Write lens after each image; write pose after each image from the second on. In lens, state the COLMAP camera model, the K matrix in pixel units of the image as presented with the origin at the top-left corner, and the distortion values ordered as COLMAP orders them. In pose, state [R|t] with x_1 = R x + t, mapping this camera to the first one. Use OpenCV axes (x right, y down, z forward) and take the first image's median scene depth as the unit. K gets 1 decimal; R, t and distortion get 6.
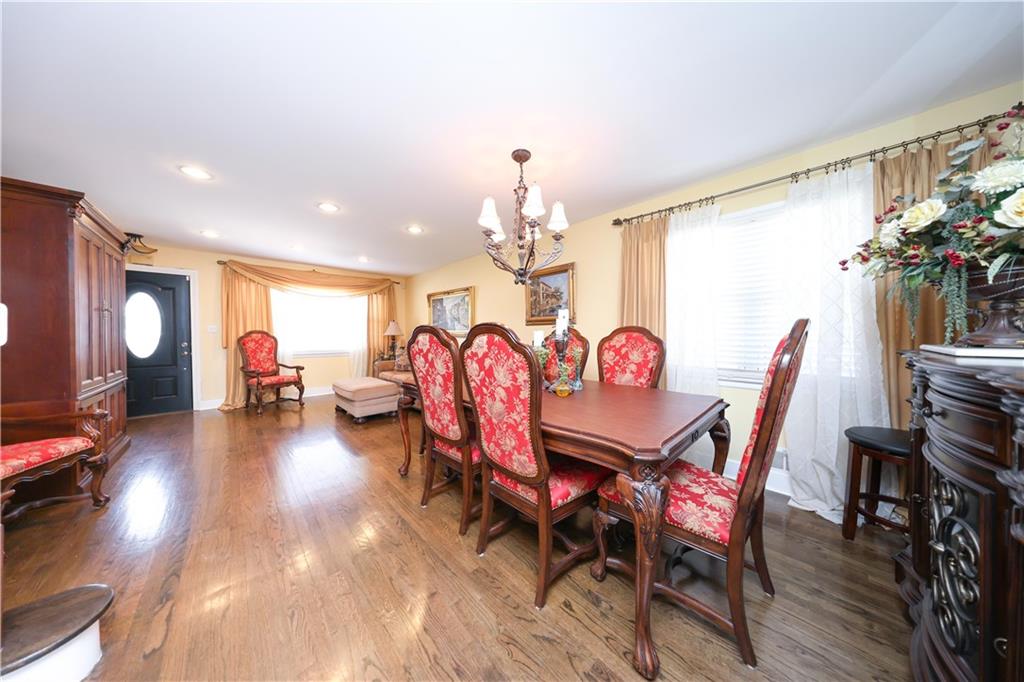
lens RADIAL K [[294.0, 0, 510.3], [0, 294.0, 338.9], [0, 0, 1]] dist [-0.000322, -0.000044]
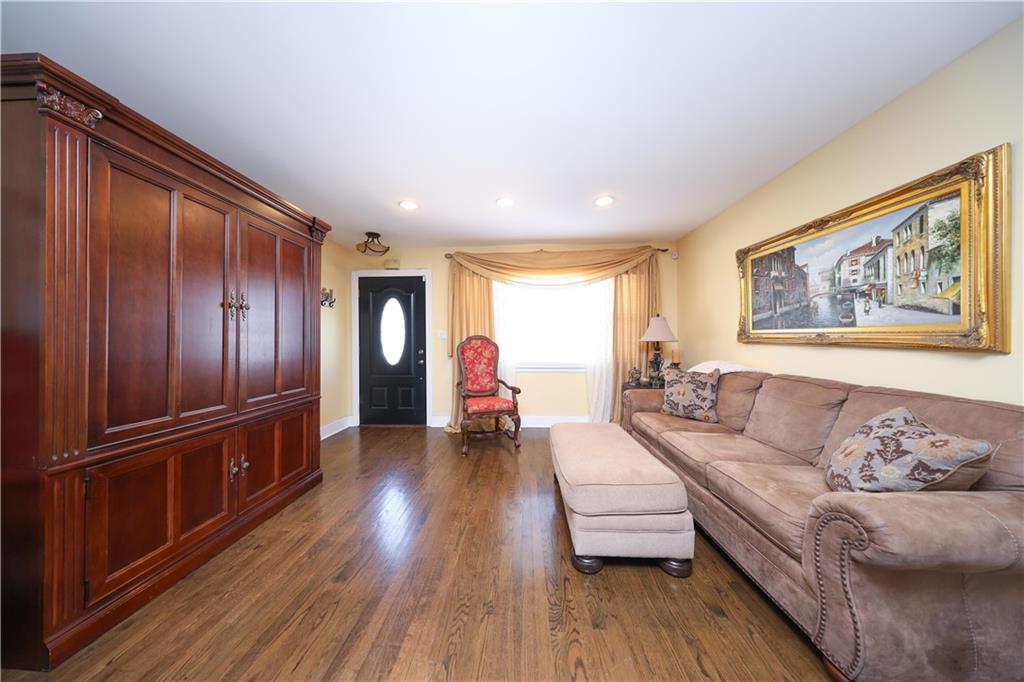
lens RADIAL K [[294.0, 0, 510.3], [0, 294.0, 338.9], [0, 0, 1]] dist [-0.000322, -0.000044]
pose [[0.687026, -0.006907, -0.726600, -0.231841], [-0.008510, 0.999810, -0.017551, -0.006721], [0.726583, 0.018242, 0.686836, 0.519851]]
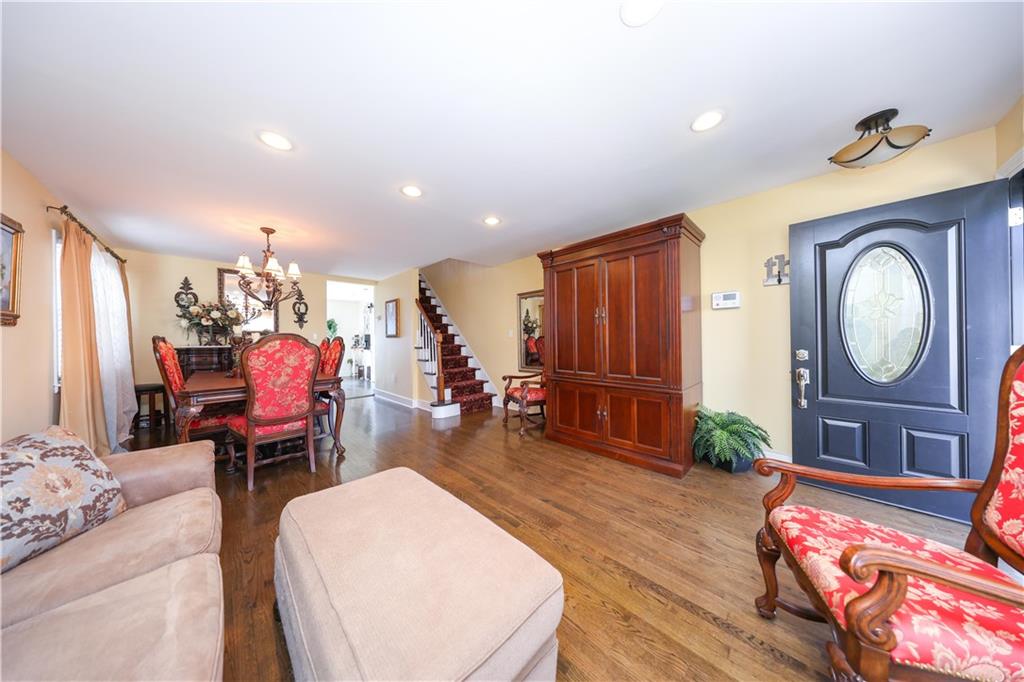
lens RADIAL K [[294.0, 0, 510.3], [0, 294.0, 338.9], [0, 0, 1]] dist [-0.000322, -0.000044]
pose [[-0.999953, 0.006431, -0.007264, -0.531330], [0.006349, 0.999917, 0.011241, -0.011326], [0.007335, 0.011194, -0.999910, 1.118157]]
